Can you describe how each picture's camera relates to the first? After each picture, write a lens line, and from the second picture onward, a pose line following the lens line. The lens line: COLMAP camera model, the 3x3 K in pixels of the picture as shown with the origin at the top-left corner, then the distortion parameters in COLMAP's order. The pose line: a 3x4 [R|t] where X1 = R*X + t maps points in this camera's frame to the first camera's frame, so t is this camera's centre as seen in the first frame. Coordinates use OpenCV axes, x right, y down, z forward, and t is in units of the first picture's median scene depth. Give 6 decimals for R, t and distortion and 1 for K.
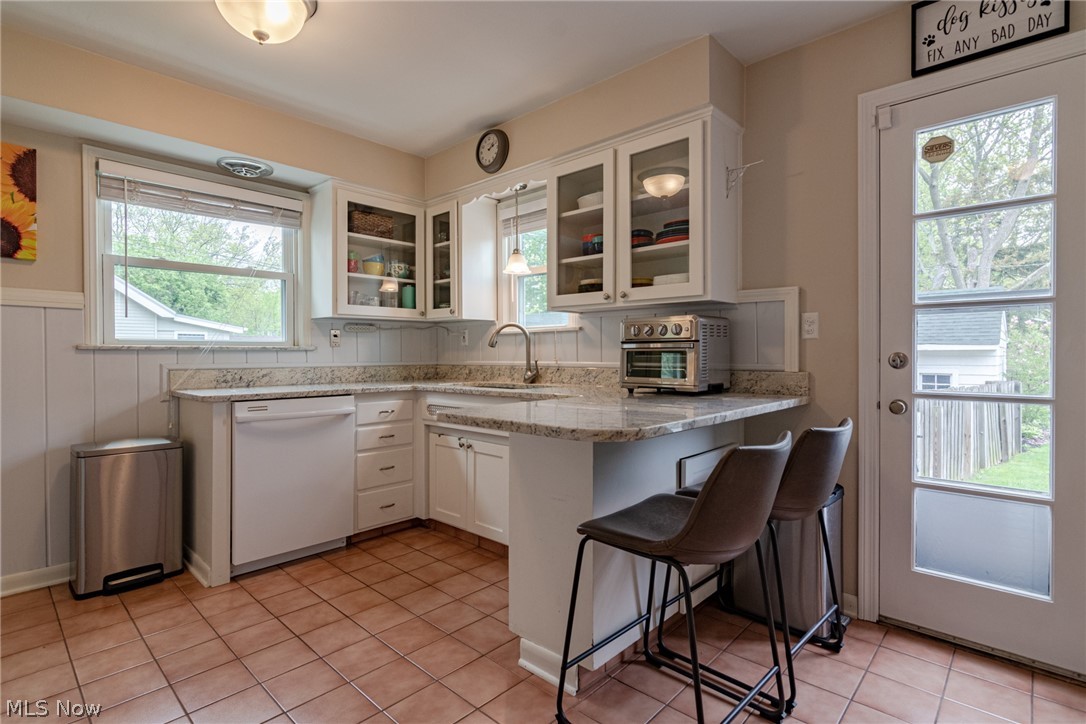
lens RADIAL K [[534.2, 0, 543.0], [0, 534.2, 362.0], [0, 0, 1]] dist [0.001897, 0.001151]
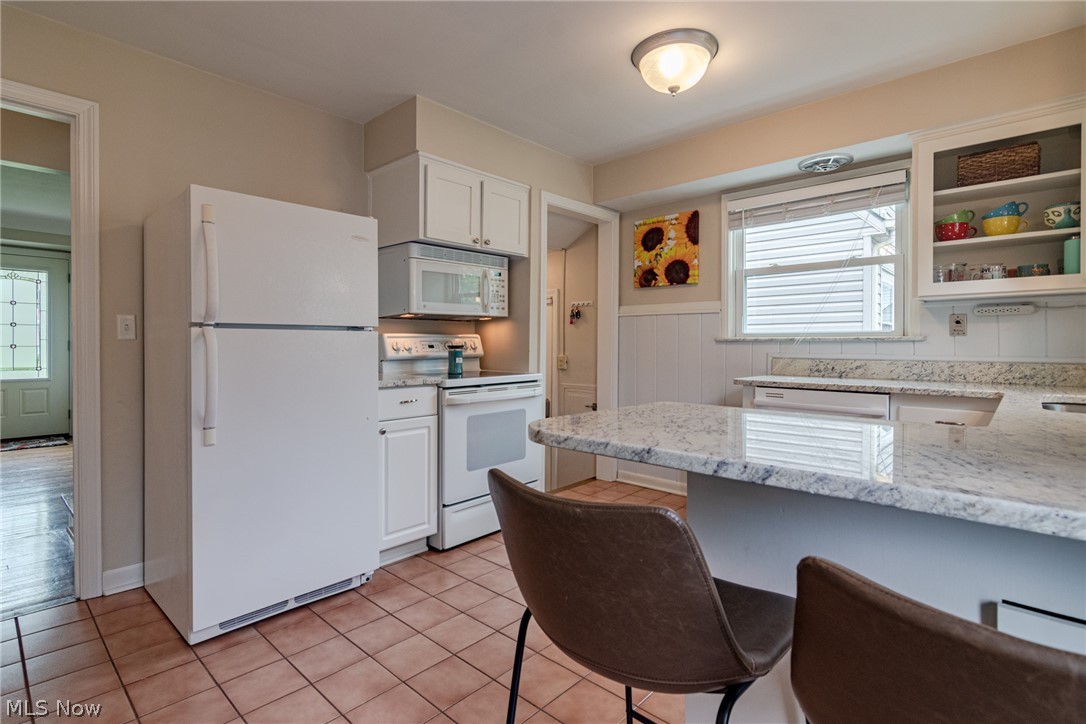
lens RADIAL K [[536.2, 0, 533.4], [0, 536.2, 347.8], [0, 0, 1]] dist [-0.000410, 0.000179]
pose [[-0.006985, 0.006606, -0.999954, 0.465379], [-0.018404, 0.999808, 0.006734, -0.005671], [0.999806, 0.018451, -0.006862, 0.440693]]
